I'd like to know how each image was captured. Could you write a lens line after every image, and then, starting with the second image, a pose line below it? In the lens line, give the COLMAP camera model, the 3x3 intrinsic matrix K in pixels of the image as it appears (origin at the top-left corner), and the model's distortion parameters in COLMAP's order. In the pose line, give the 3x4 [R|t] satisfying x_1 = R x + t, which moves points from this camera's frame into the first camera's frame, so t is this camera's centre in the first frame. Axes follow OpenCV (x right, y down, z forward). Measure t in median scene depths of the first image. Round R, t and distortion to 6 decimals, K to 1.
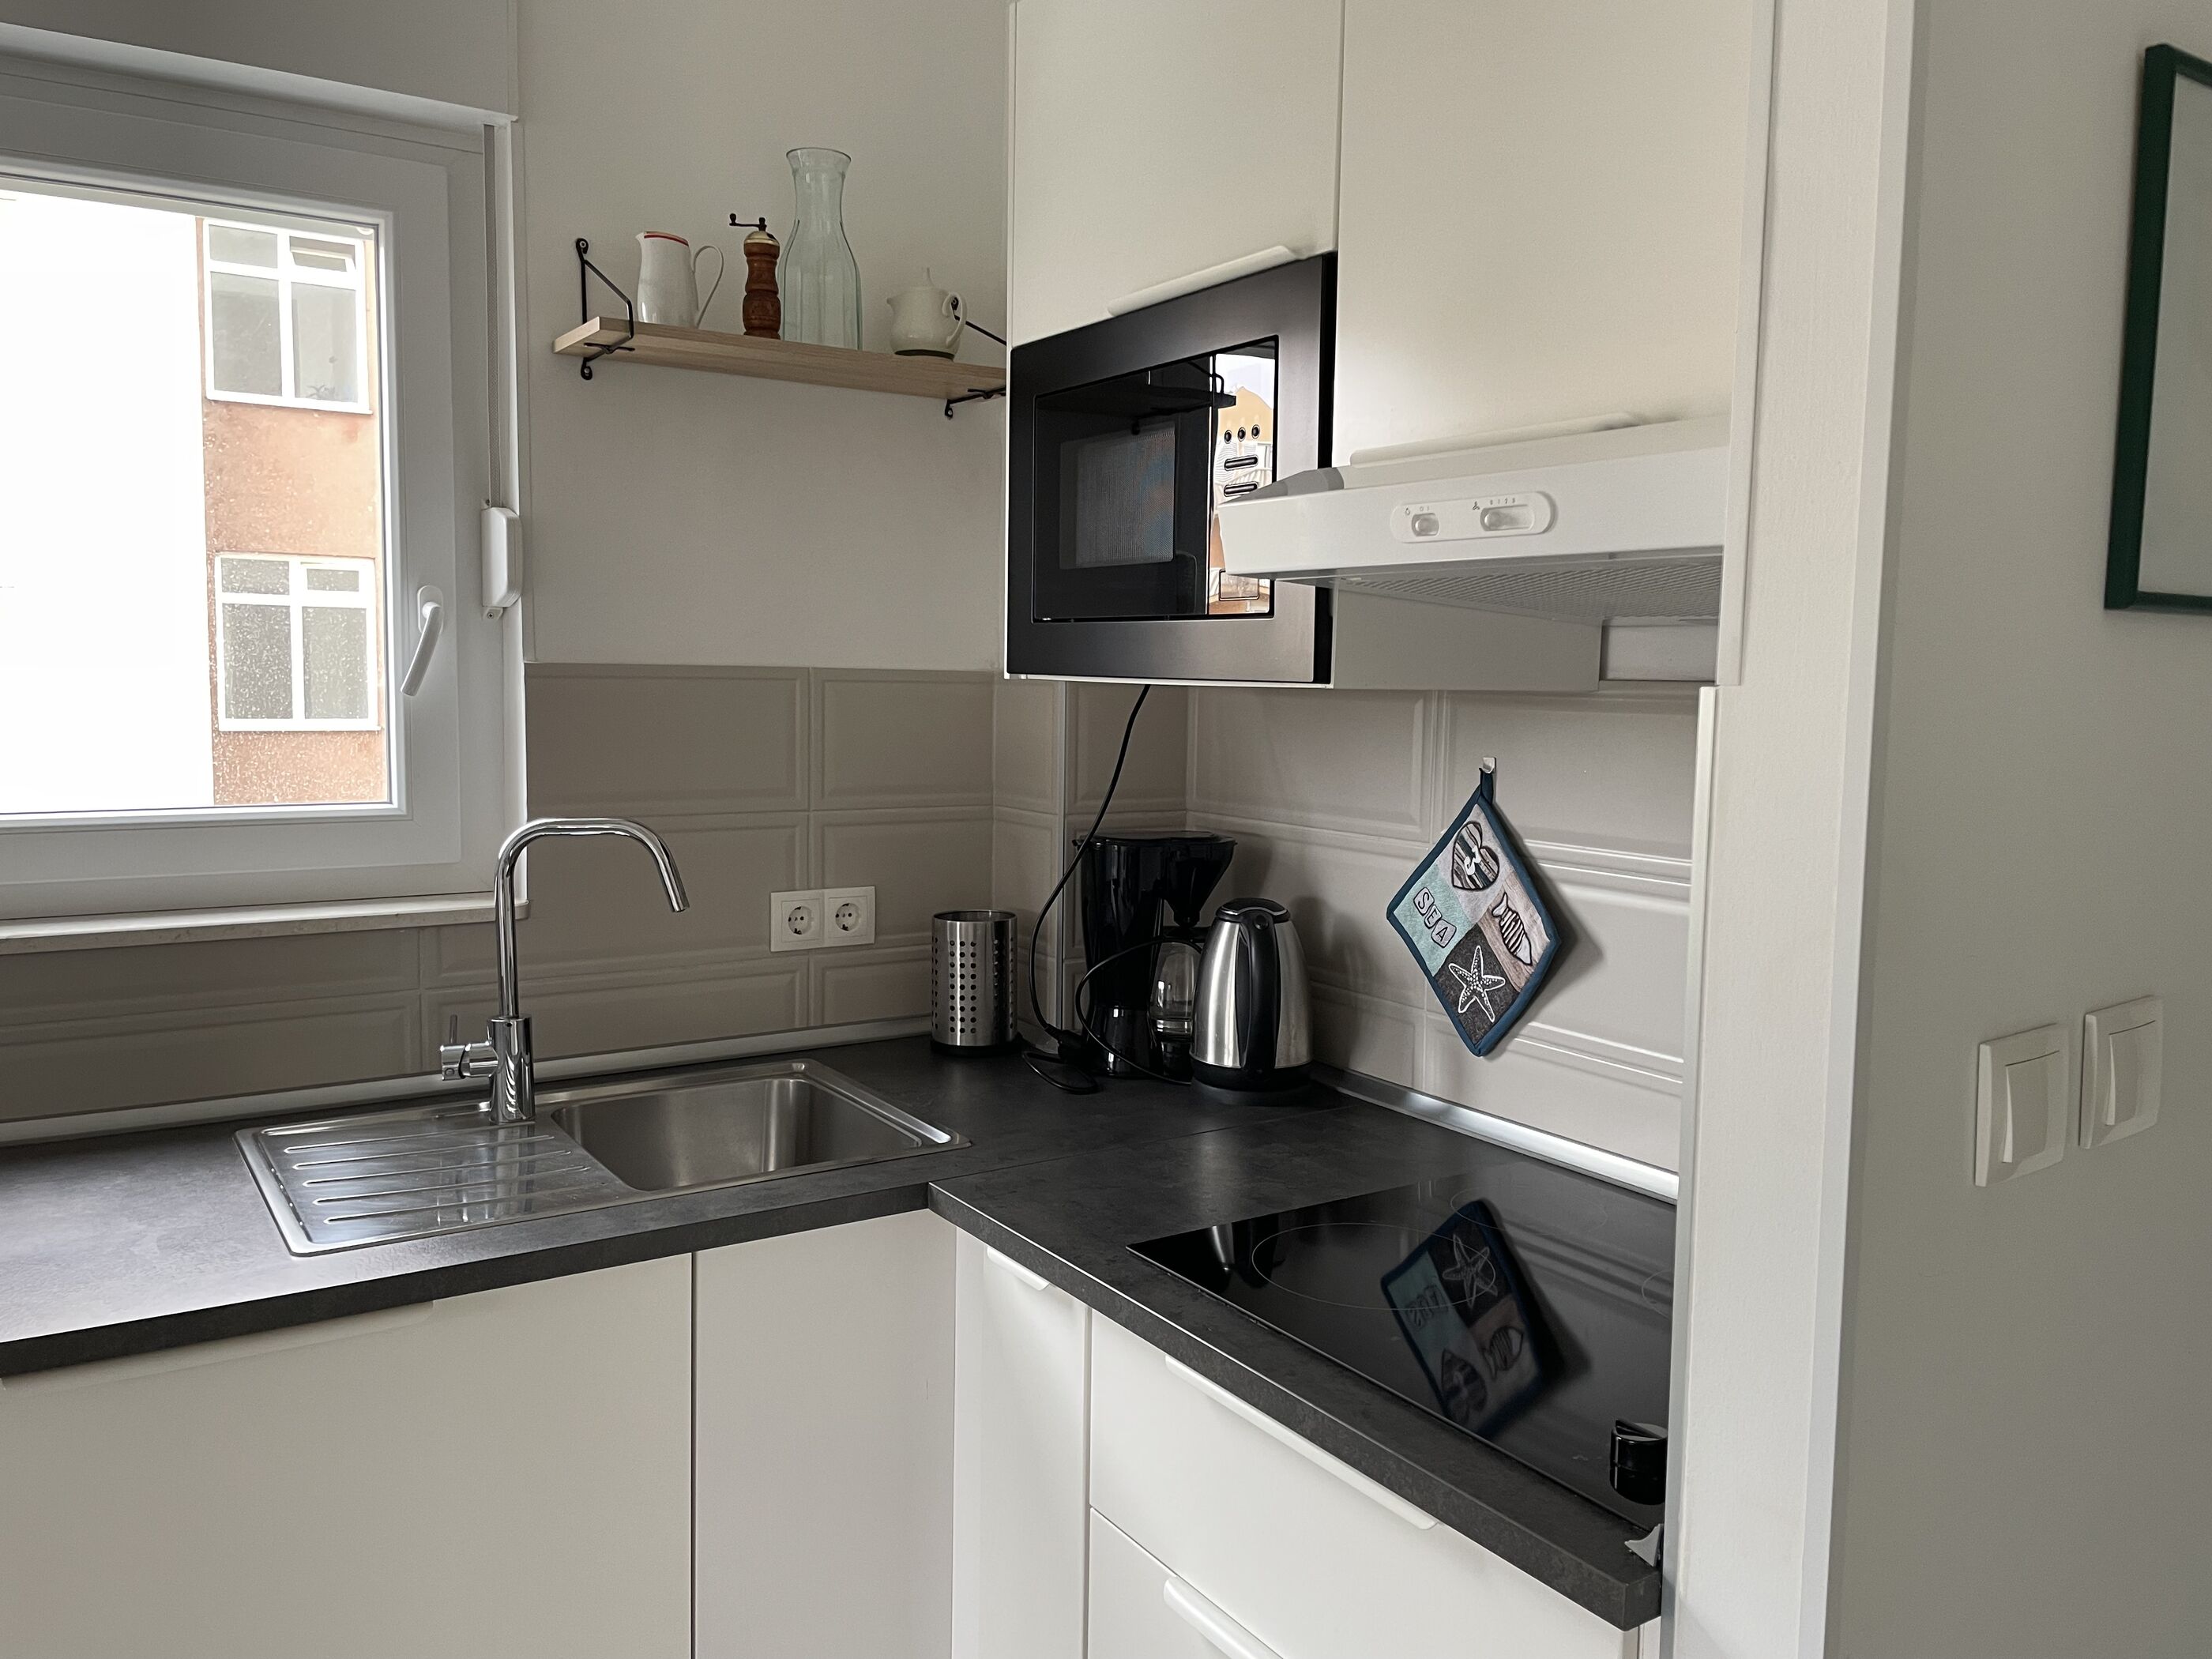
lens RADIAL K [[1666.9, 0, 1099.4], [0, 1666.9, 821.6], [0, 0, 1]] dist [0.107250, -0.135925]
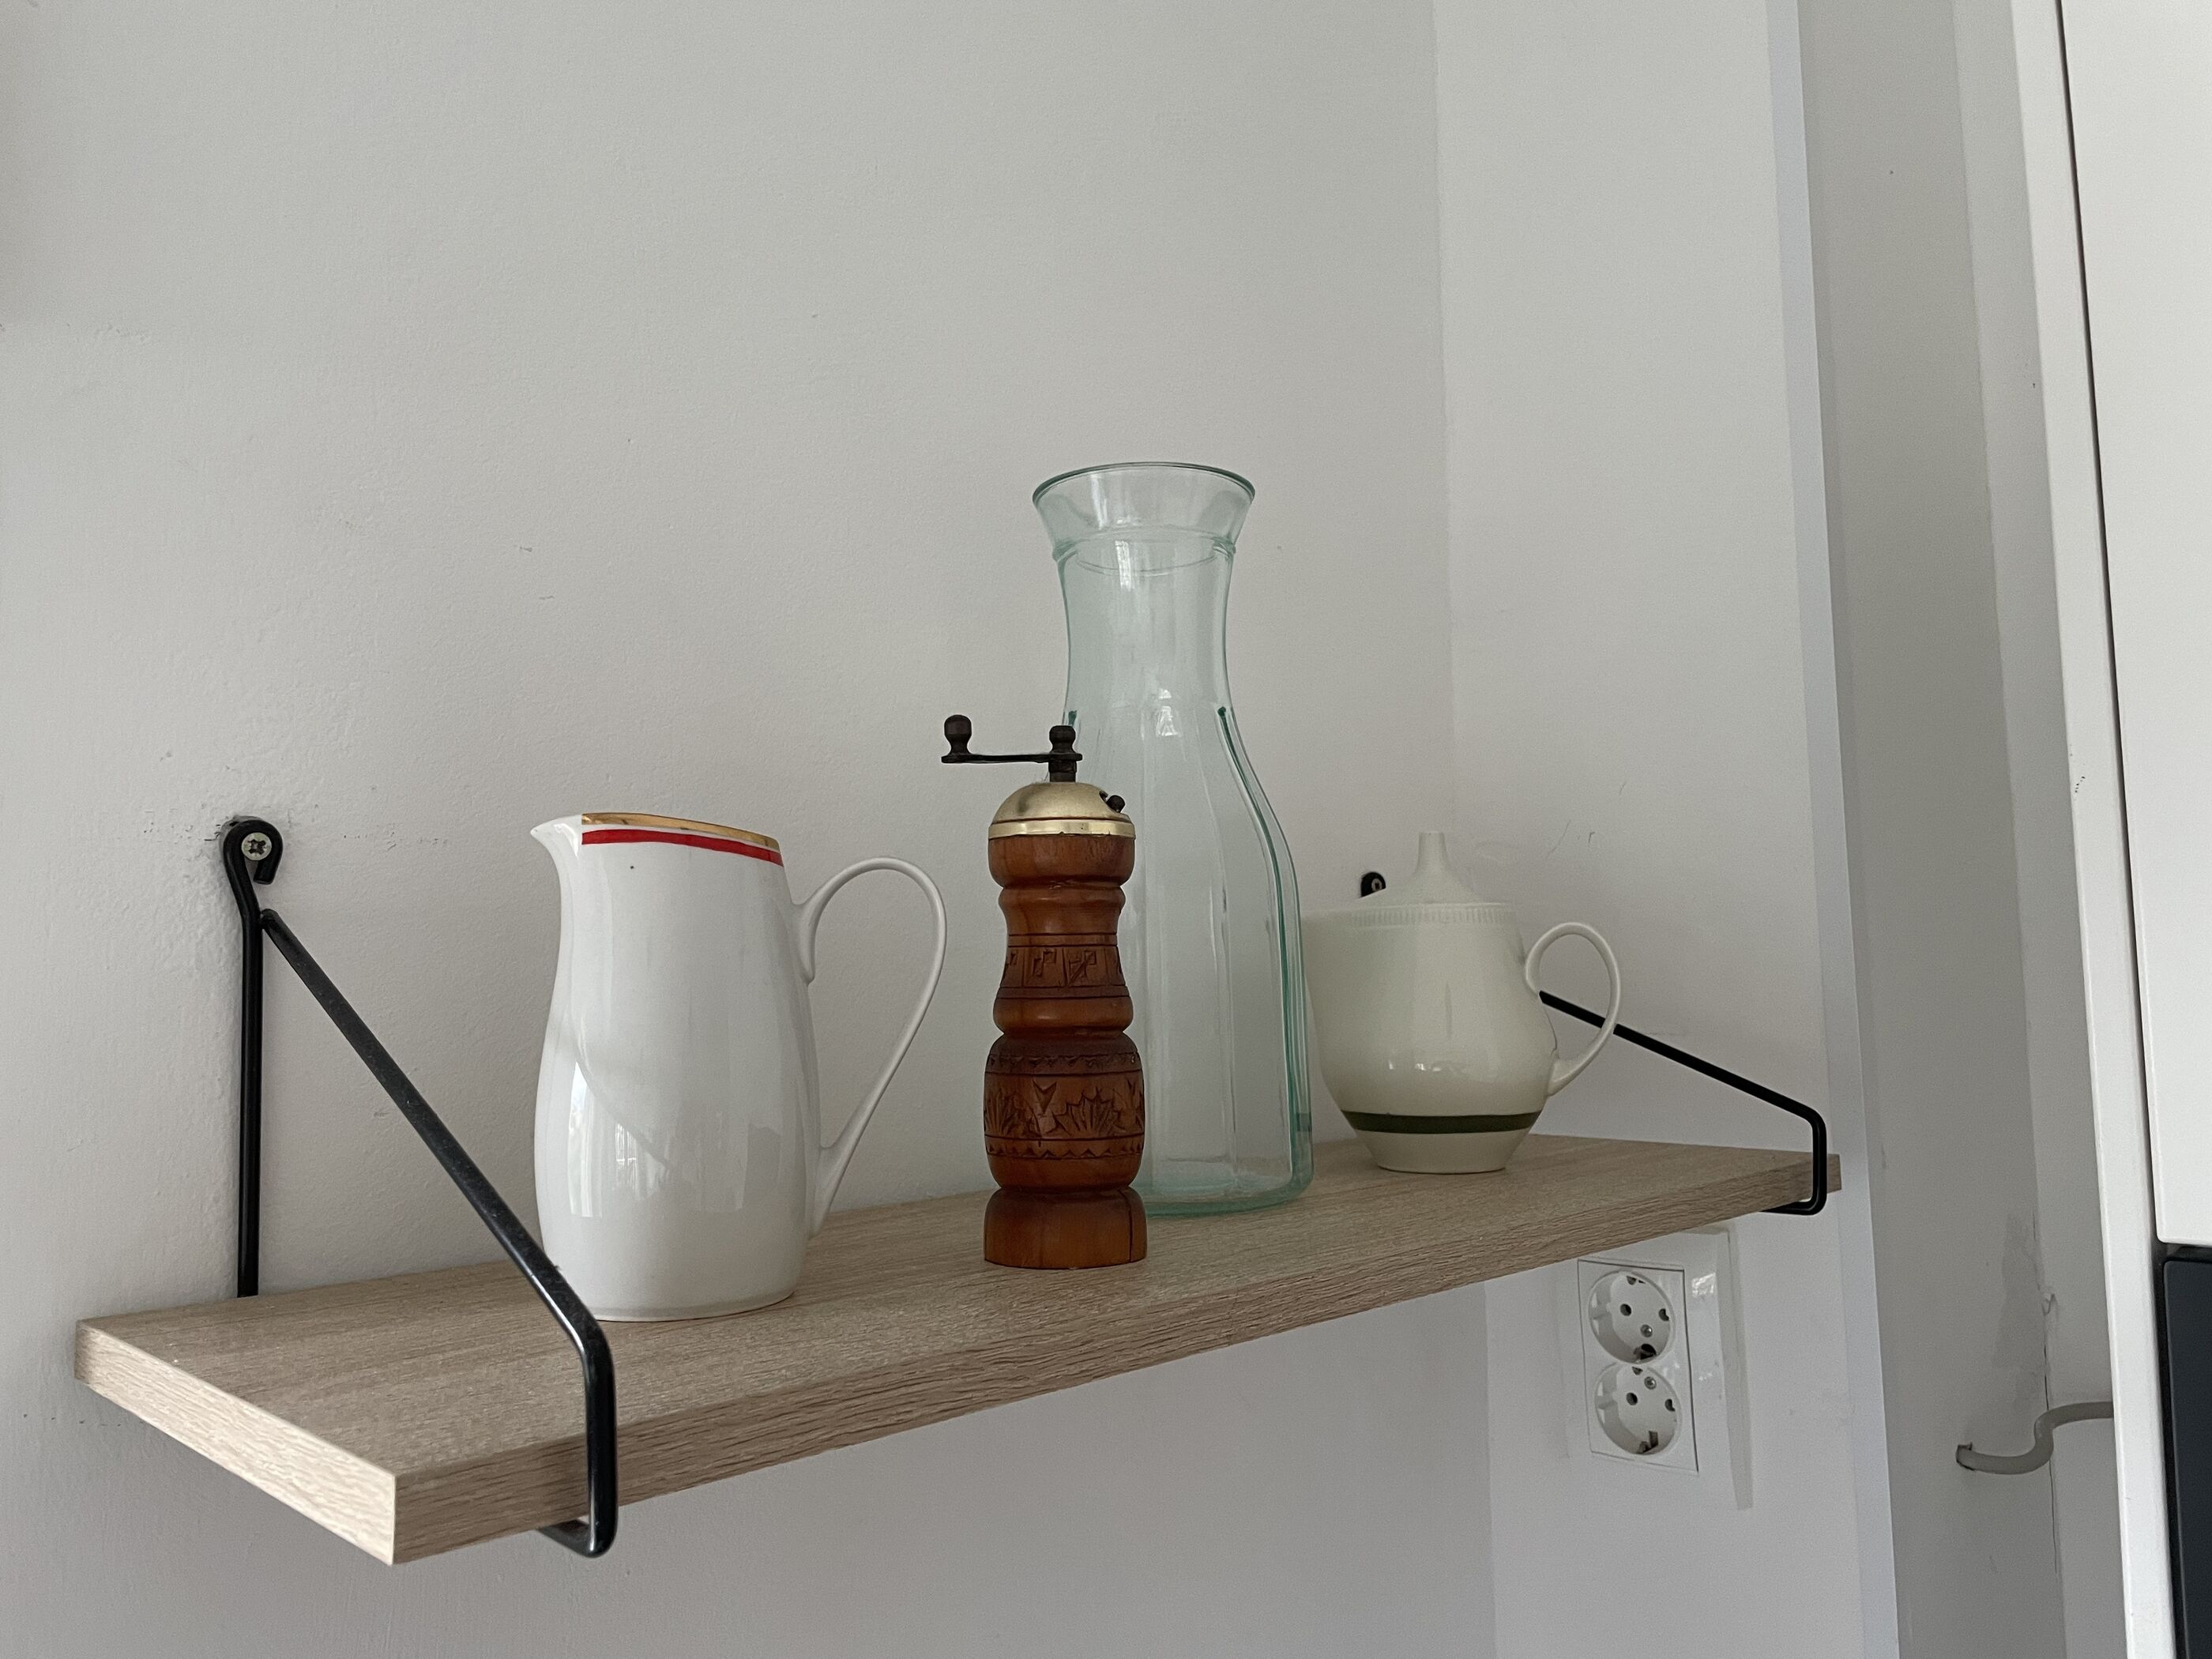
lens RADIAL K [[1666.9, 0, 1099.4], [0, 1666.9, 821.6], [0, 0, 1]] dist [0.107250, -0.135925]
pose [[0.977675, -0.022216, 0.208946, -0.257083], [0.061044, 0.981537, -0.181268, -0.314612], [-0.201061, 0.189976, 0.960981, 0.805278]]
